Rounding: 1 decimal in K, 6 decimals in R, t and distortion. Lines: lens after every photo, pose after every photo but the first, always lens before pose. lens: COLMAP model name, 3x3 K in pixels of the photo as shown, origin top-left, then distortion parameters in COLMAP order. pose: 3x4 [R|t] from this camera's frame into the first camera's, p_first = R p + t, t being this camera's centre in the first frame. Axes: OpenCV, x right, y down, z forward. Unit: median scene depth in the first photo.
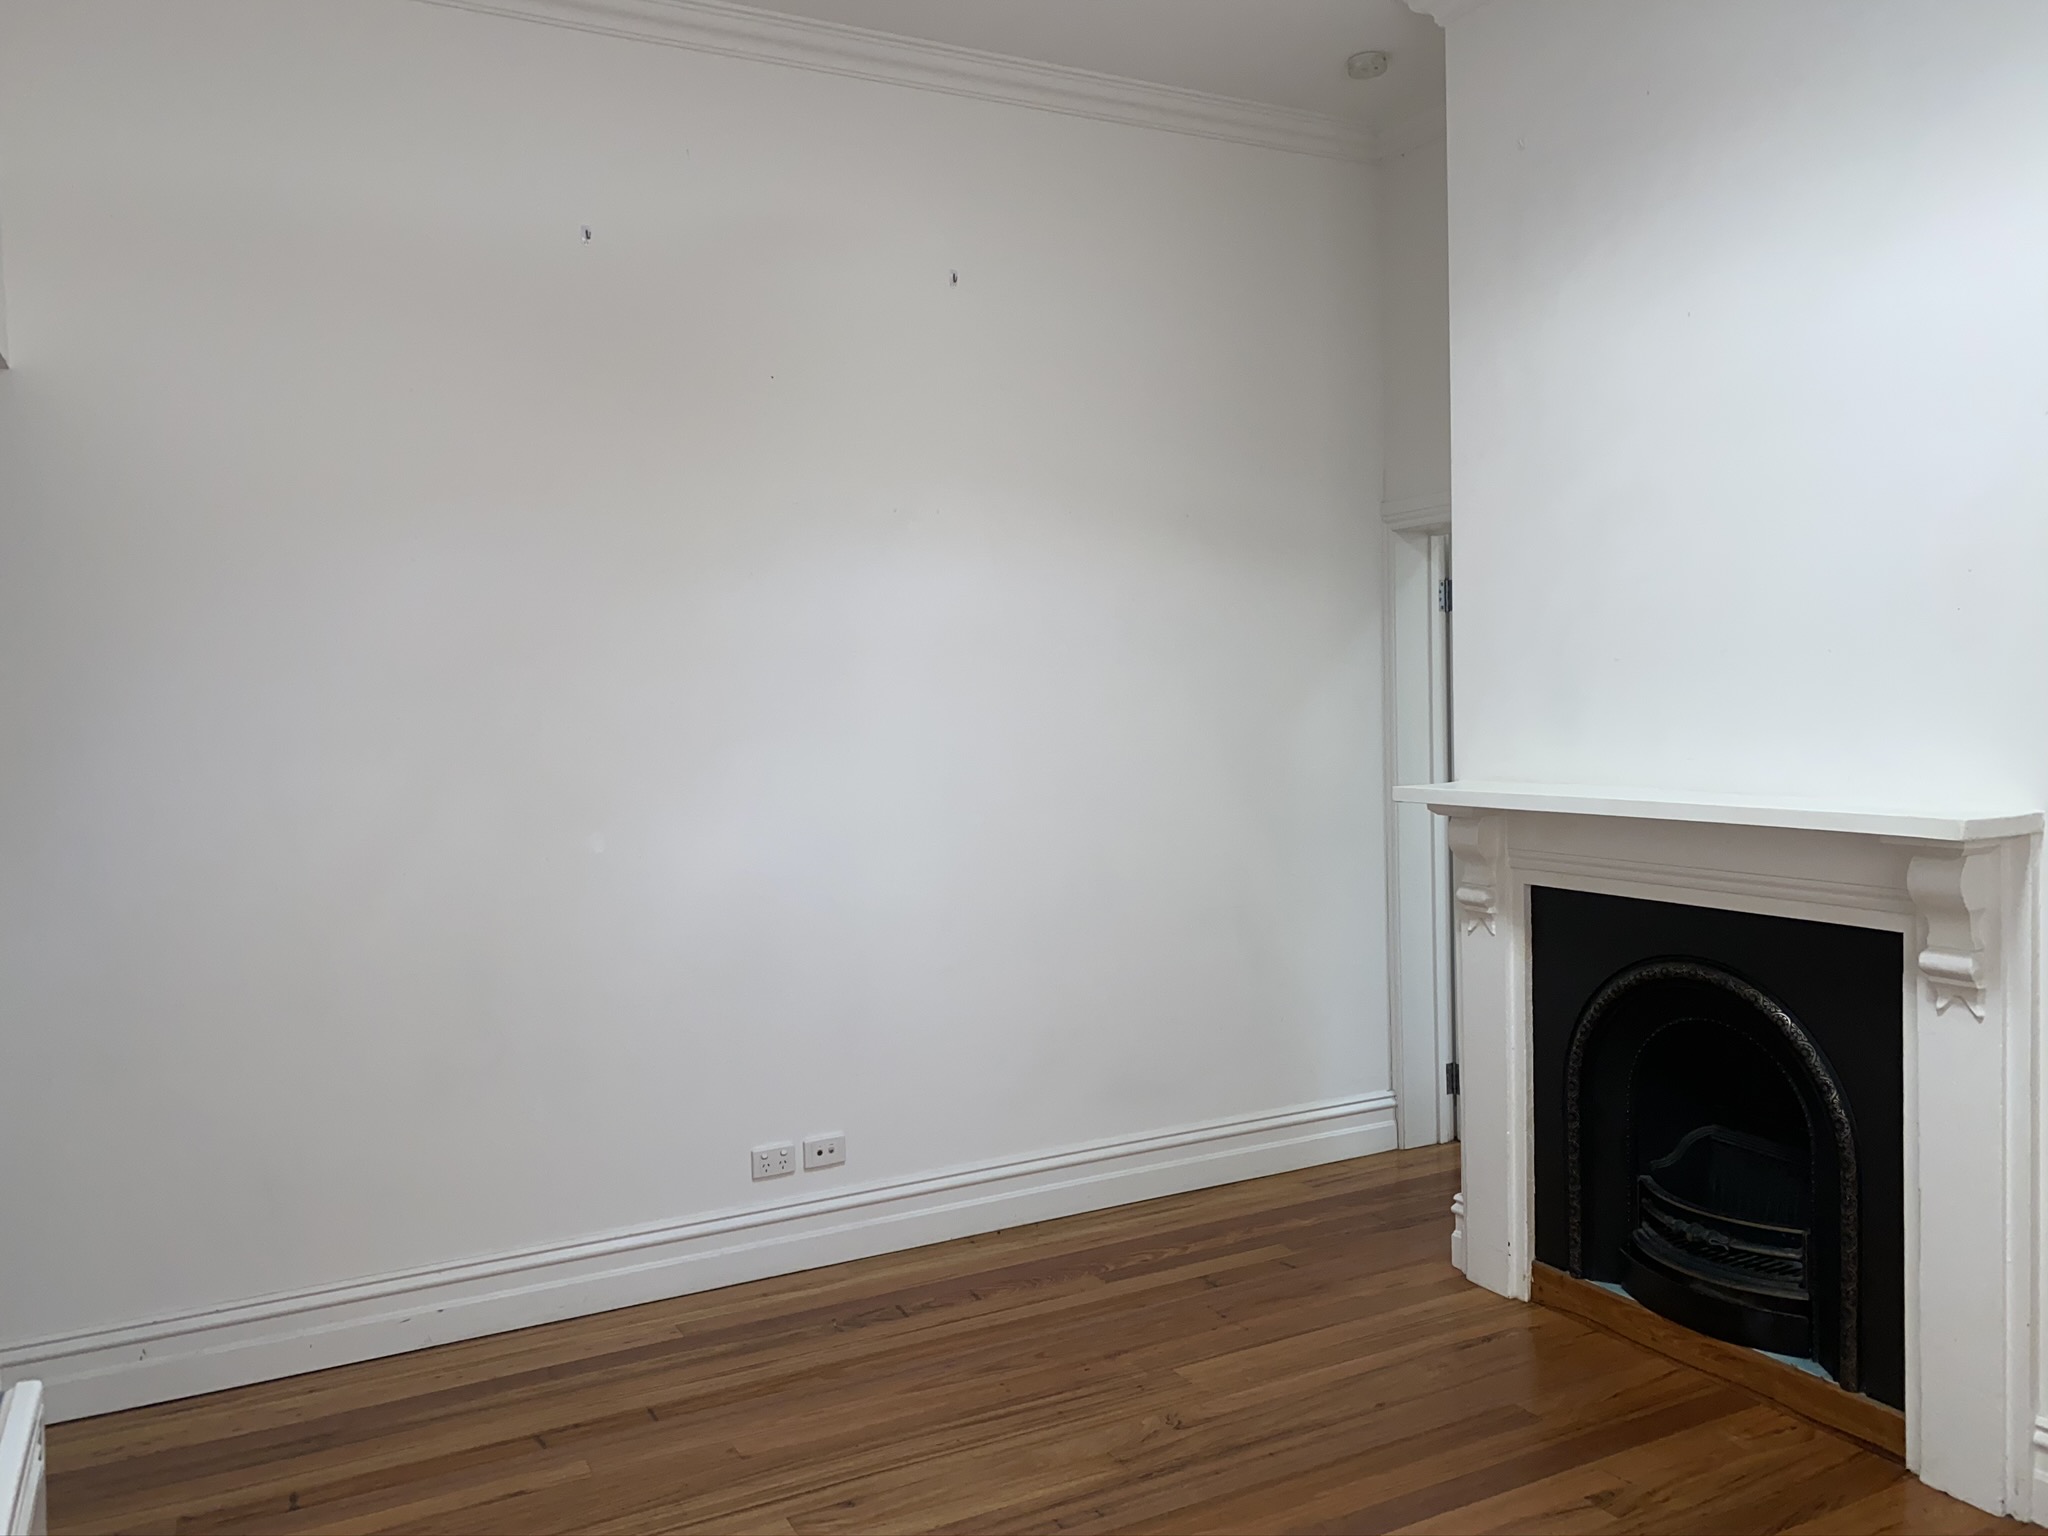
lens RADIAL K [[1567.8, 0, 1016.4], [0, 1567.8, 760.9], [0, 0, 1]] dist [0.005329, 0.002885]
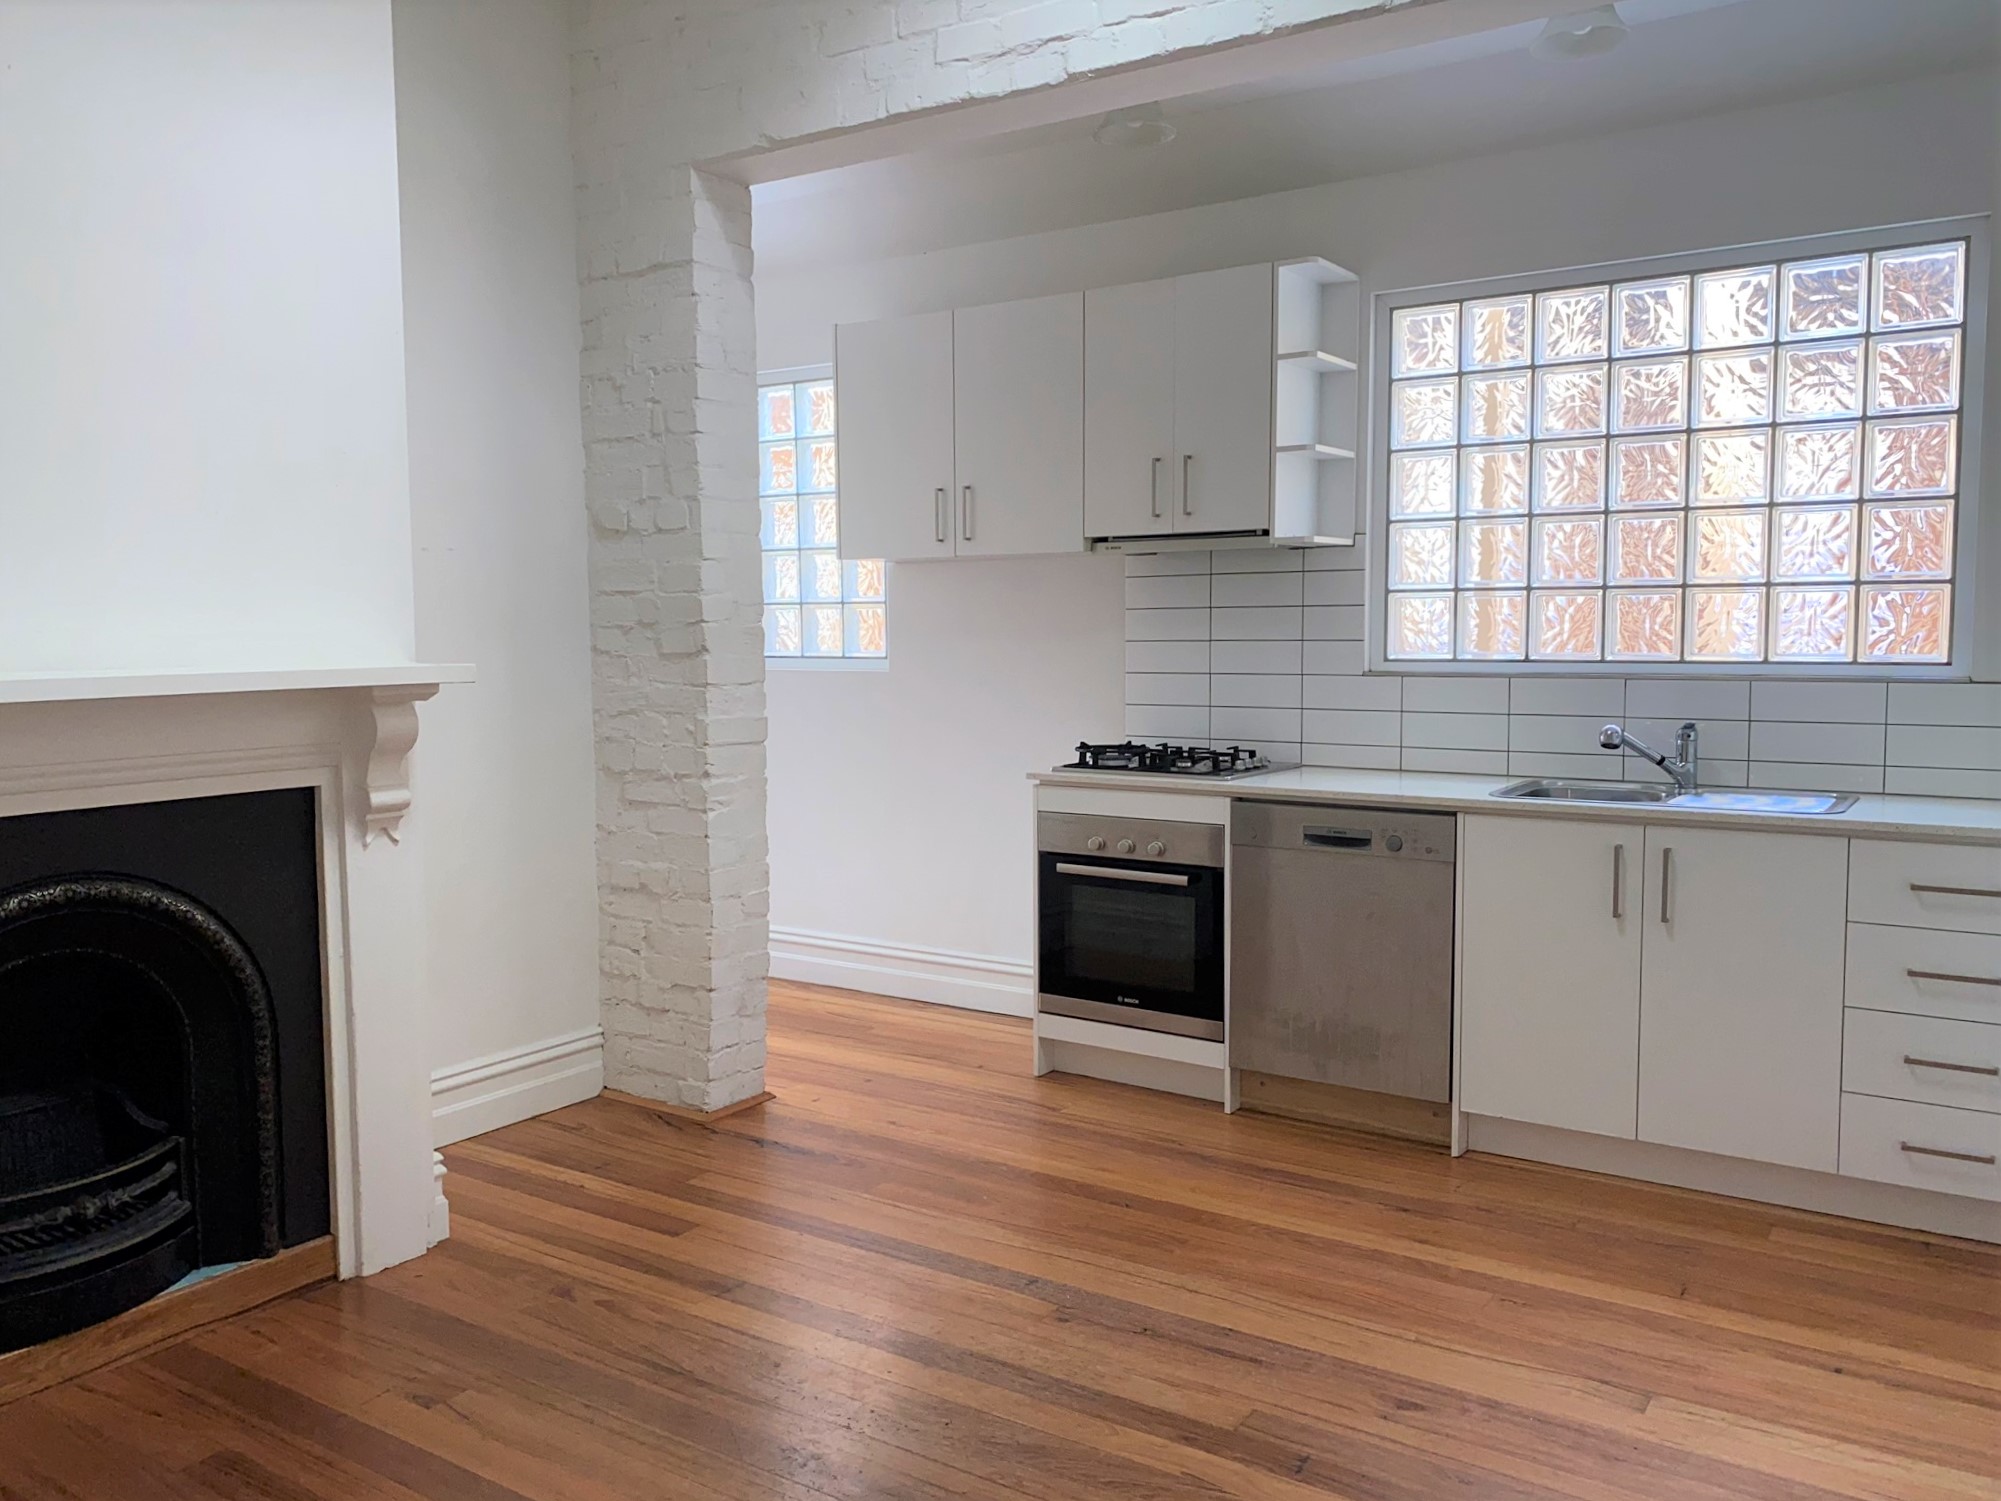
lens RADIAL K [[1531.9, 0, 1003.8], [0, 1531.9, 753.1], [0, 0, 1]] dist [0.005329, 0.002885]
pose [[-0.473283, -0.047342, 0.879637, -0.487176], [0.065757, 0.993870, 0.088870, 0.022172], [-0.878453, 0.099903, -0.467269, 0.916578]]
